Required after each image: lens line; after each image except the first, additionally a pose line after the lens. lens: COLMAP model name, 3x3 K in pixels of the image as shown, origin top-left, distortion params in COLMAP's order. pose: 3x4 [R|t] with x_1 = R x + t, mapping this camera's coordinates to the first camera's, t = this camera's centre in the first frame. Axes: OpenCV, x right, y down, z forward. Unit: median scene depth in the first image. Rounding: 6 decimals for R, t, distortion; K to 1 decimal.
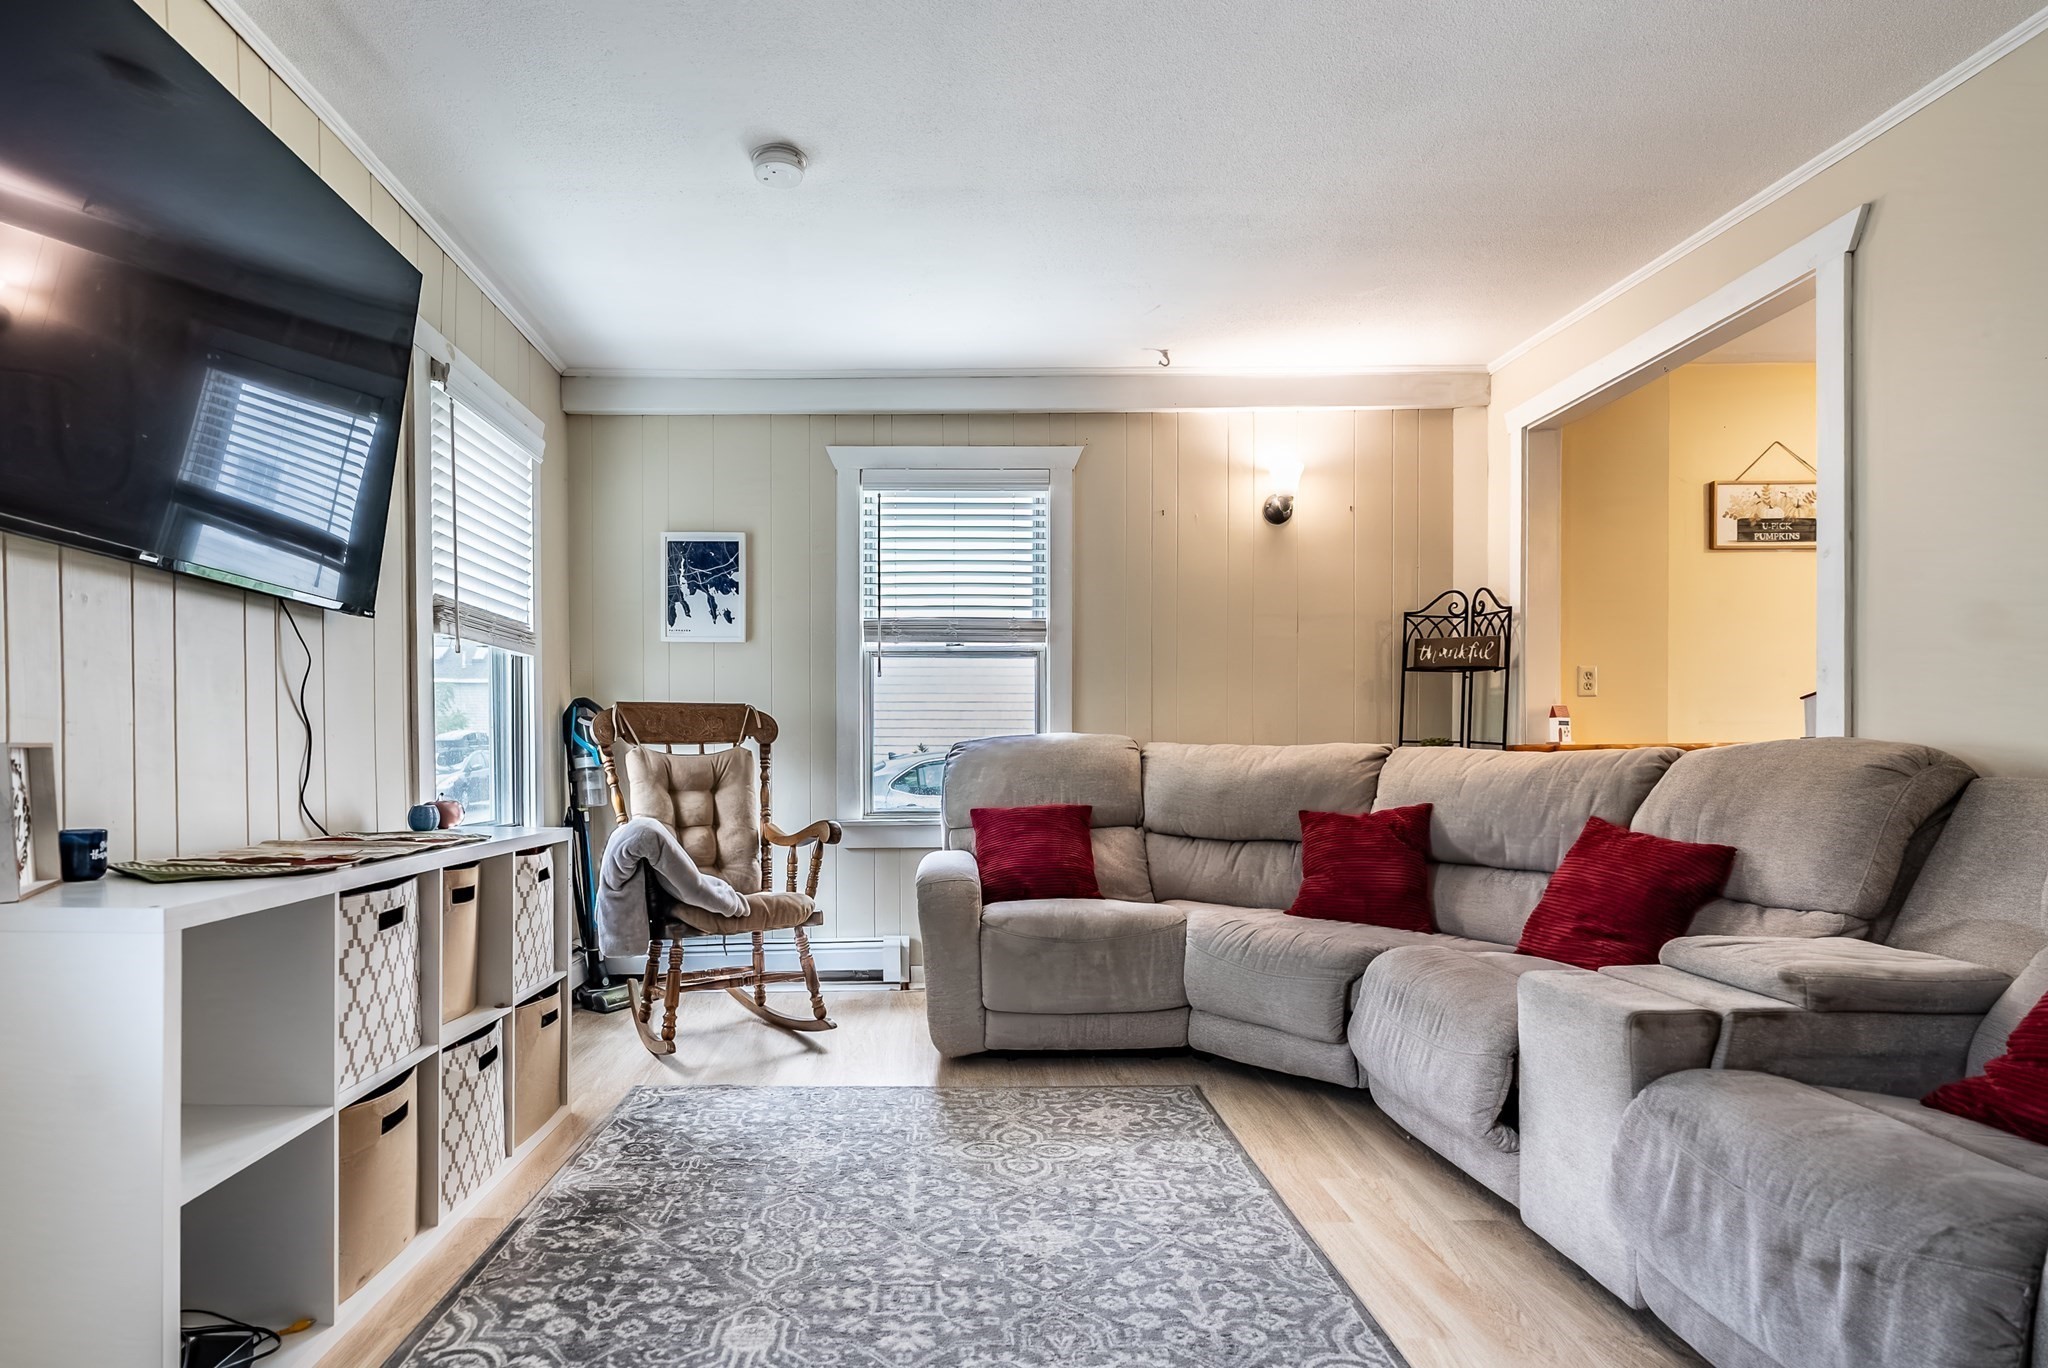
lens RADIAL K [[1062.1, 0, 954.4], [0, 1062.1, 758.6], [0, 0, 1]] dist [-0.004558, -0.000246]
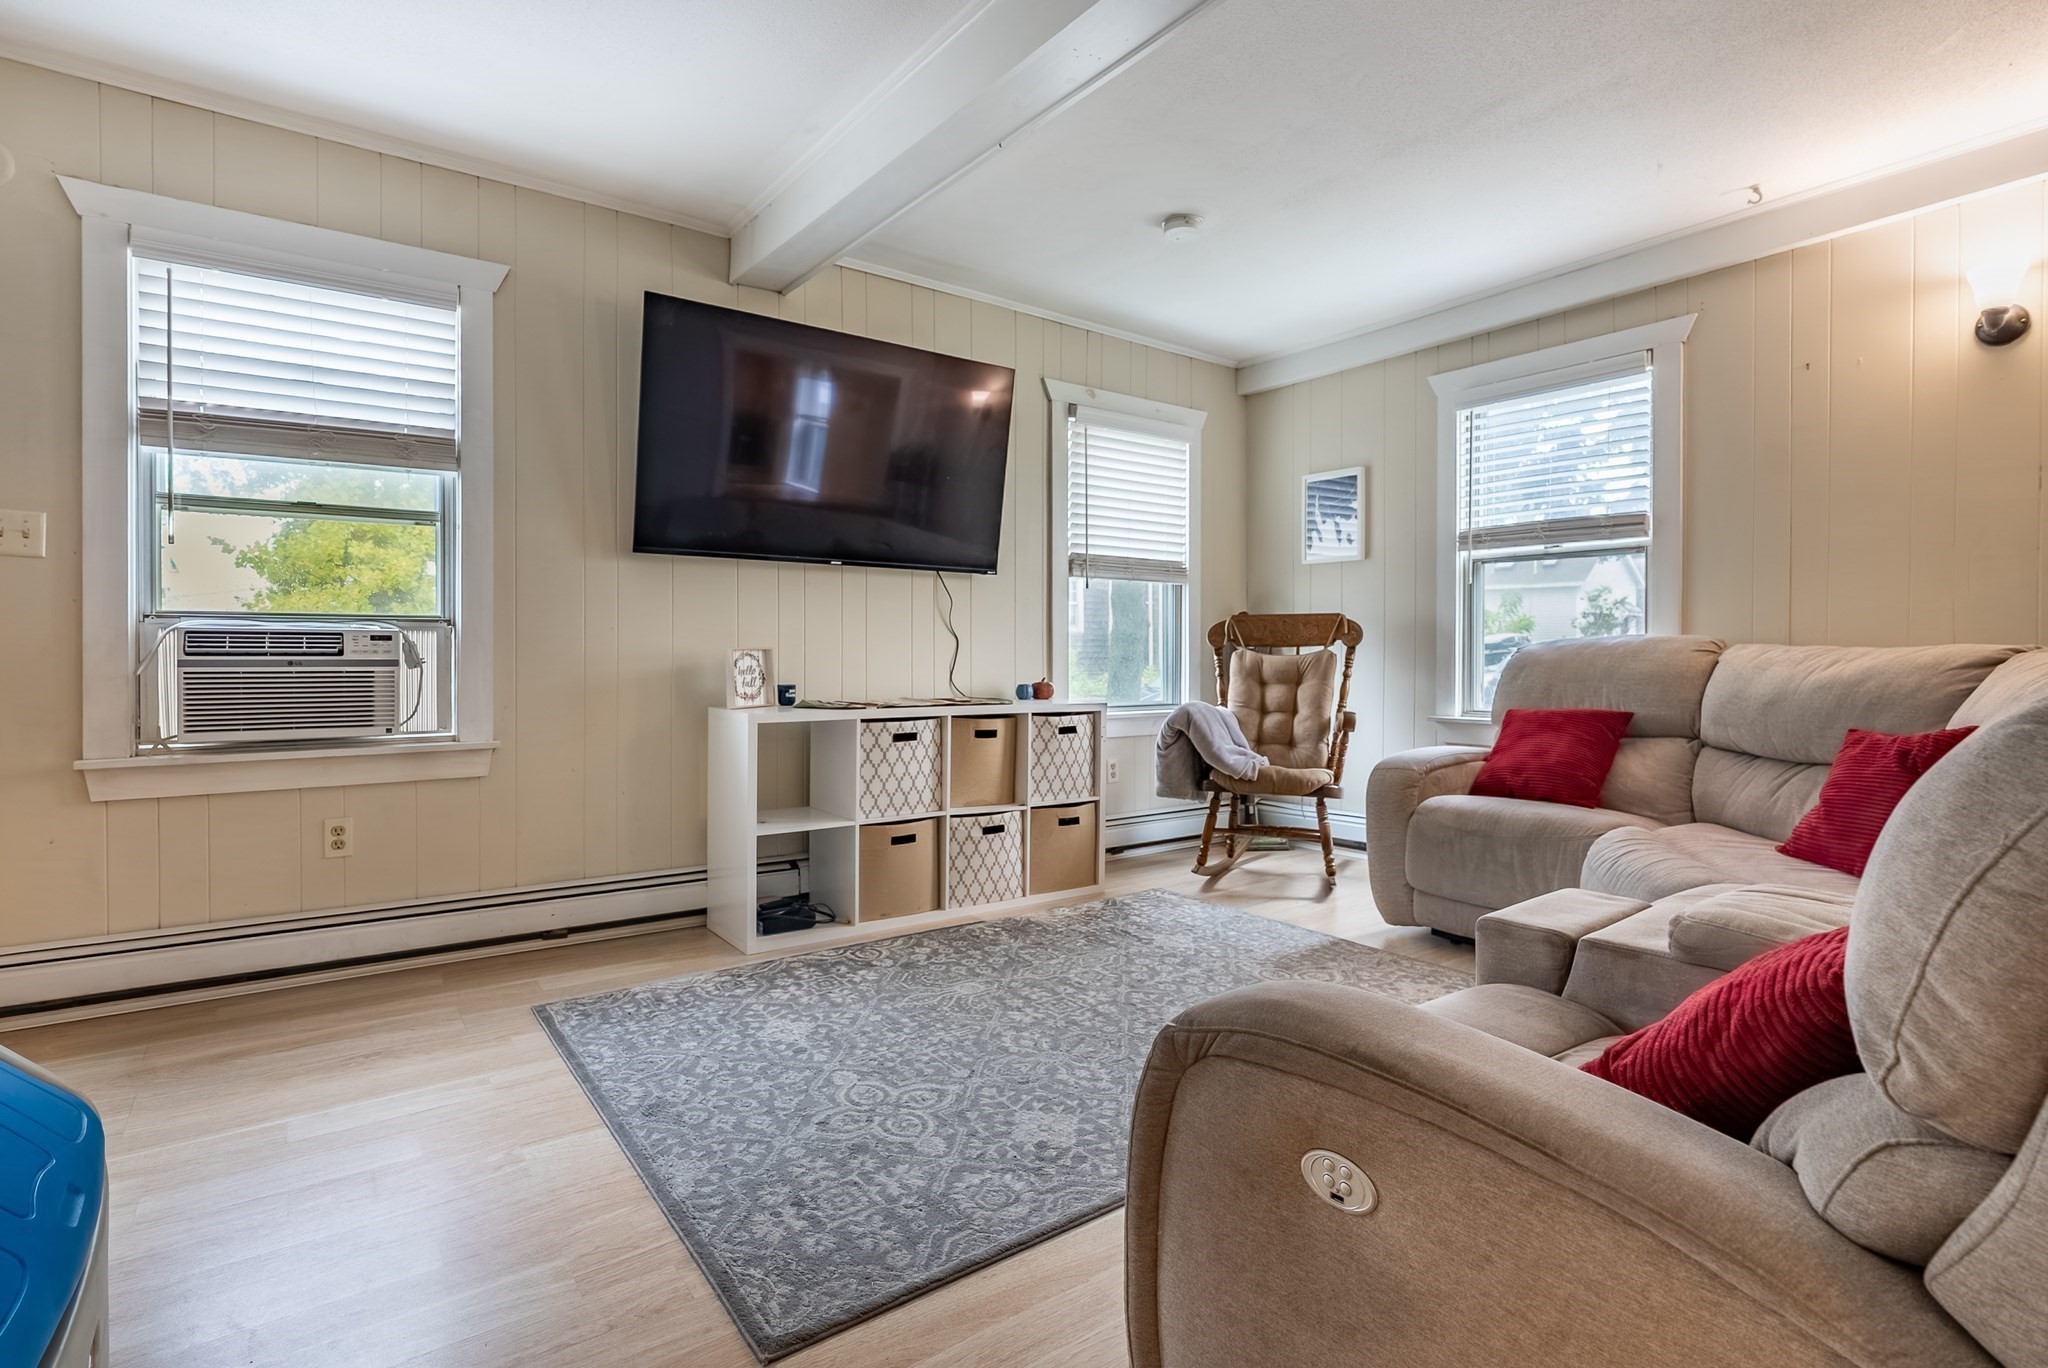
lens RADIAL K [[1028.5, 0, 1017.5], [0, 1028.5, 657.1], [0, 0, 1]] dist [-0.003332, 0.008205]
pose [[0.574938, 0.006488, -0.818171, 0.580773], [-0.008743, 0.999960, 0.001786, -0.001072], [0.818150, 0.006127, 0.574972, 0.042280]]
